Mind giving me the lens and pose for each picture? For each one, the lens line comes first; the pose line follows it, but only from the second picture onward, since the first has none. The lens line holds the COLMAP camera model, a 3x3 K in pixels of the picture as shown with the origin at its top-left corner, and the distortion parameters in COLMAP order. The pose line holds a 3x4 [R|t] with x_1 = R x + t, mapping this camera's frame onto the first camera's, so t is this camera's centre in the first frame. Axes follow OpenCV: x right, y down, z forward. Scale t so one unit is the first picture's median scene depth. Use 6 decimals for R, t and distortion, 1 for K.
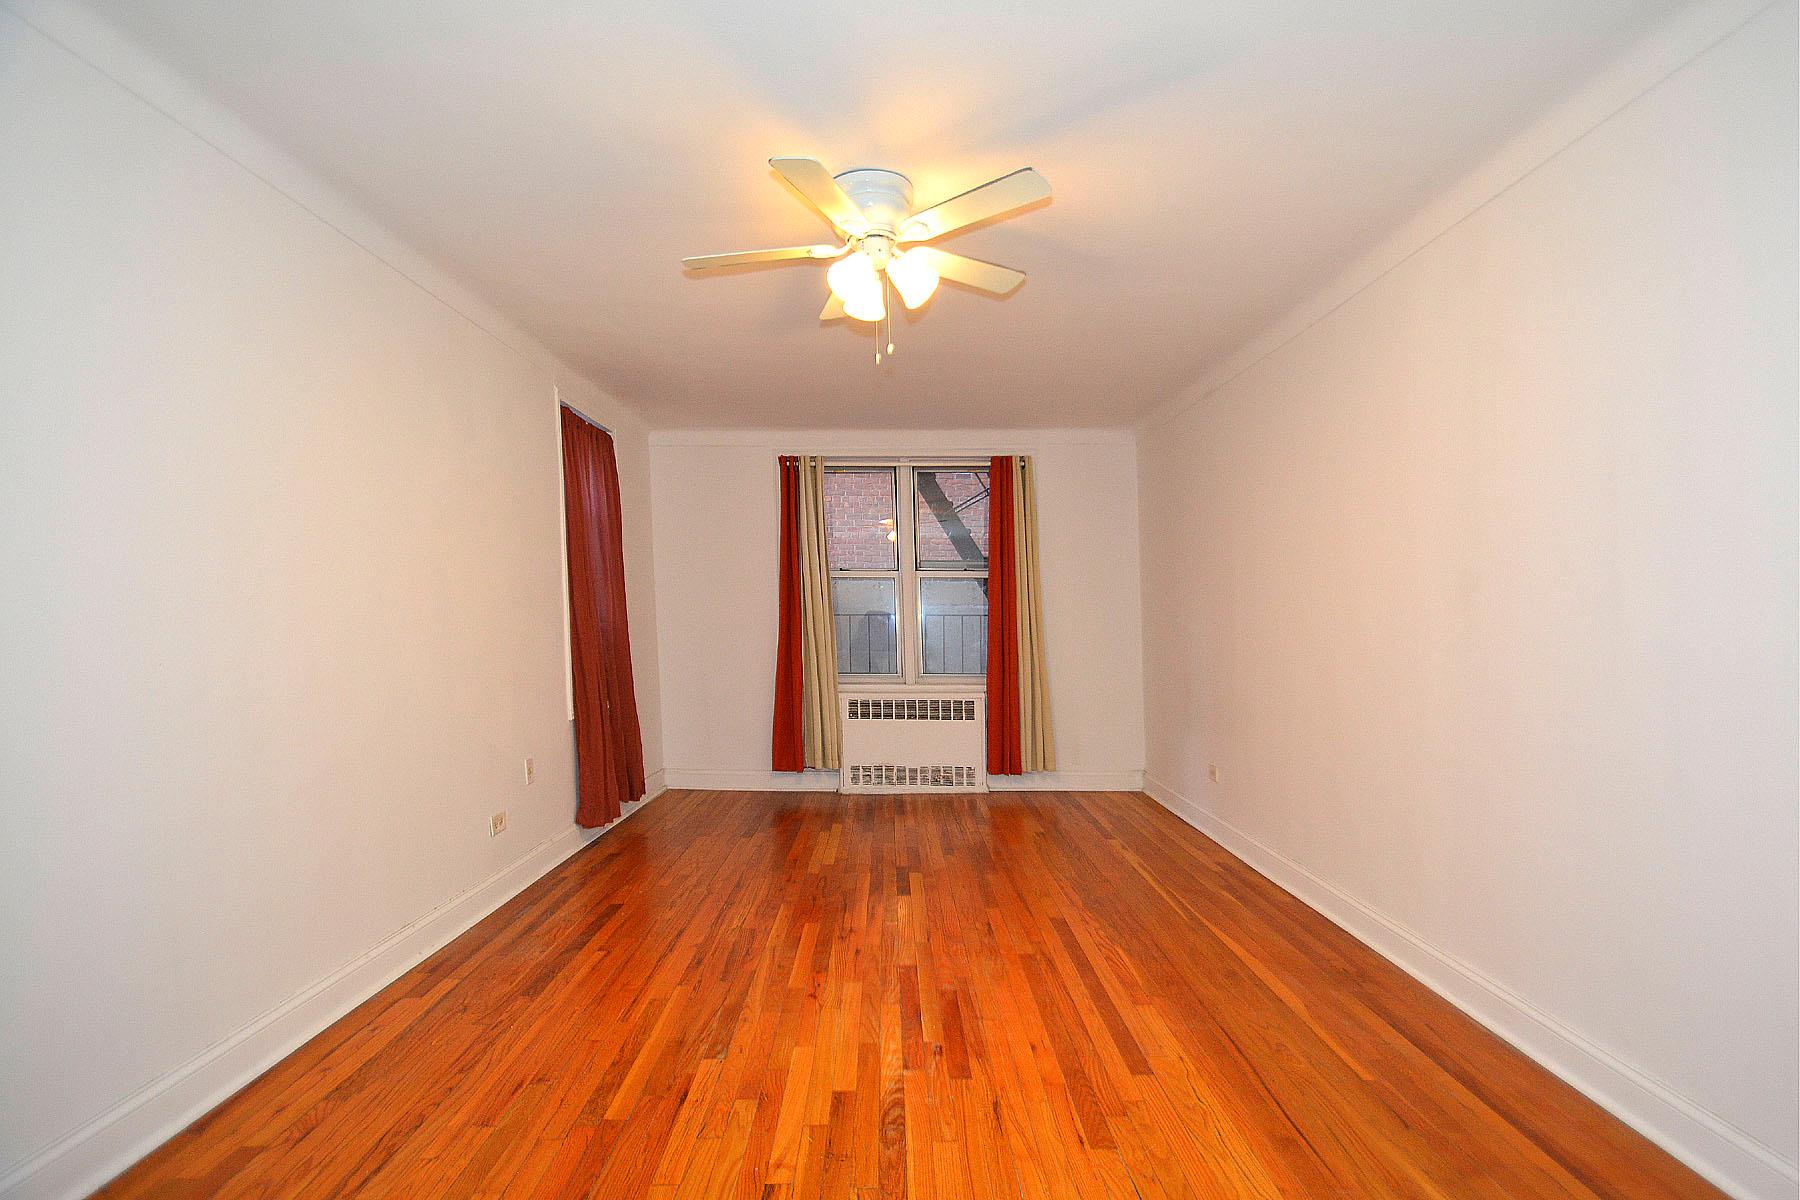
lens RADIAL K [[766.1, 0, 900.2], [0, 766.1, 613.6], [0, 0, 1]] dist [0.003628, -0.012658]
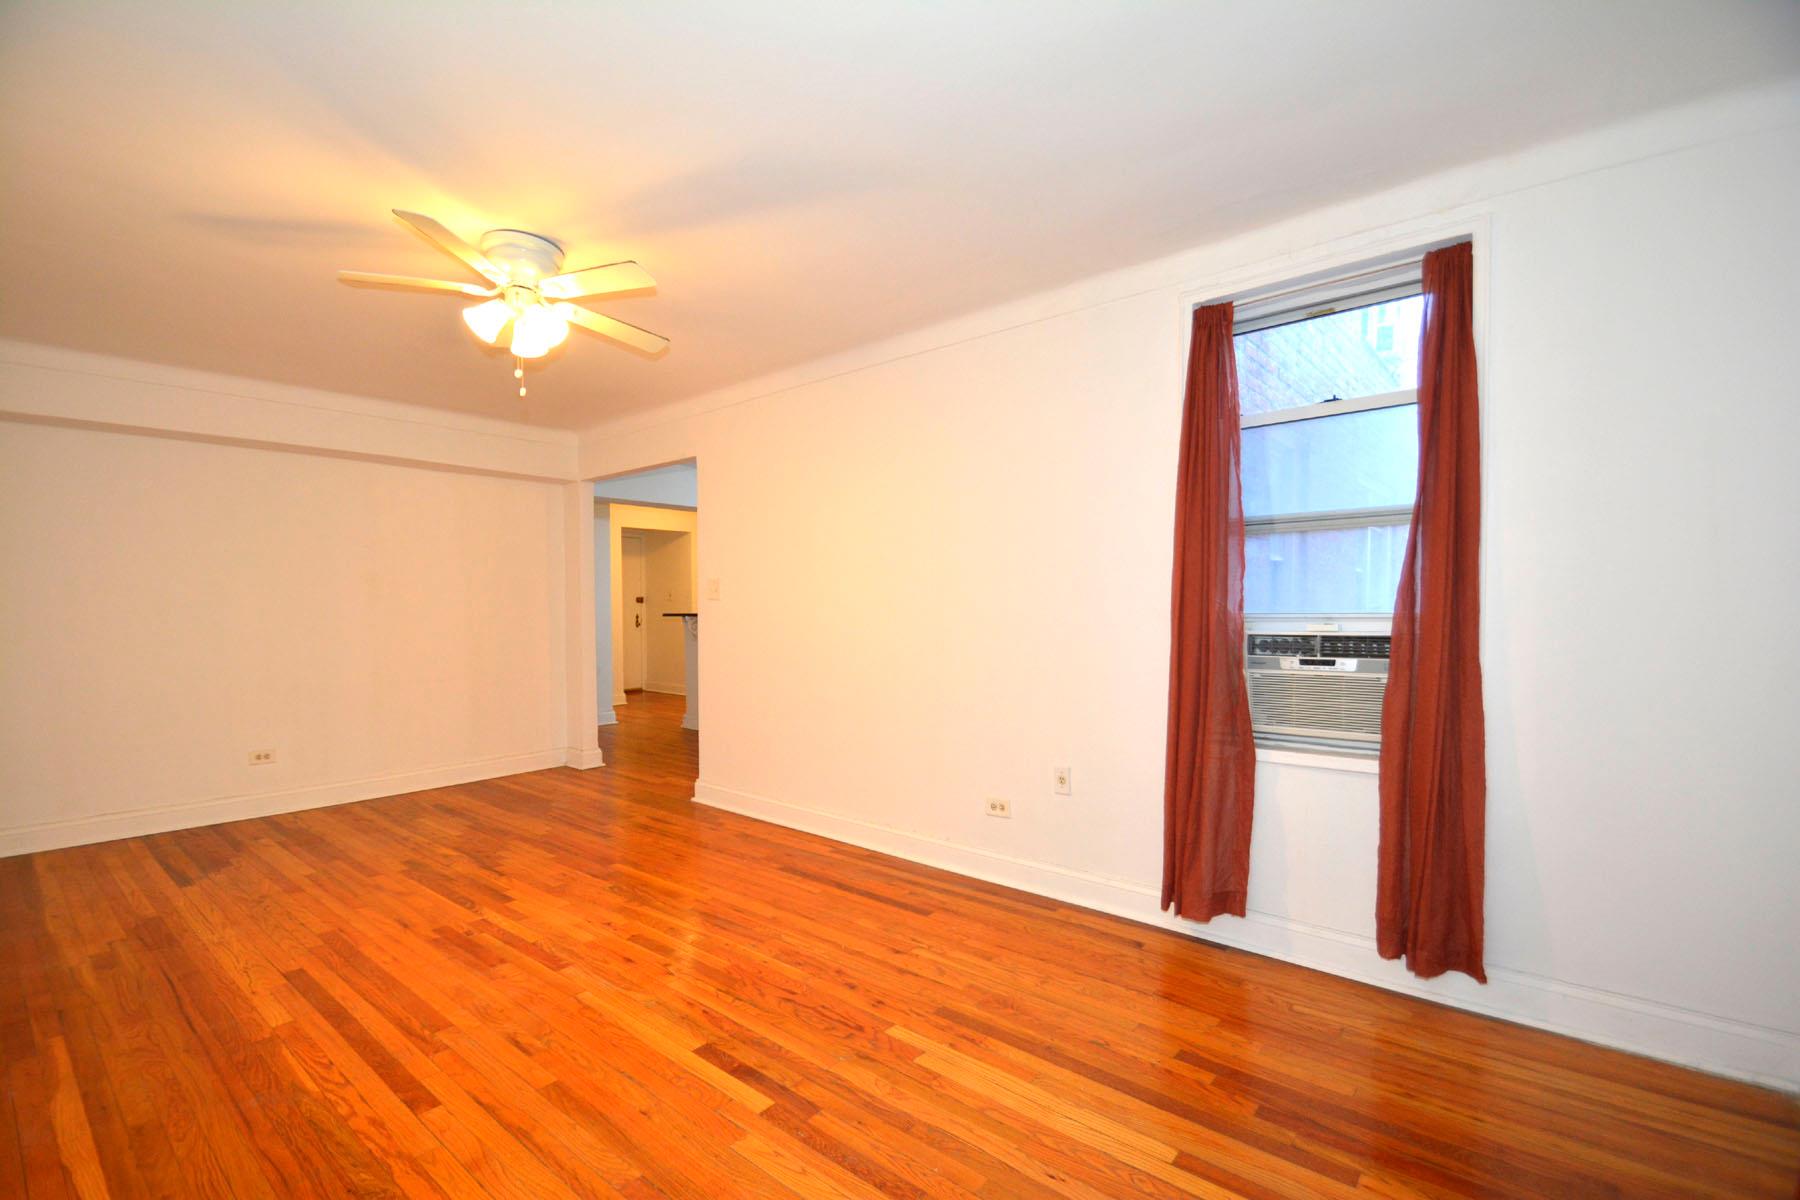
lens RADIAL K [[766.1, 0, 900.2], [0, 766.1, 613.6], [0, 0, 1]] dist [0.003628, -0.012658]
pose [[-0.604390, 0.006706, -0.796660, 0.592188], [0.006344, 0.999973, 0.003605, -0.009822], [0.796663, -0.002875, -0.604416, 2.145862]]
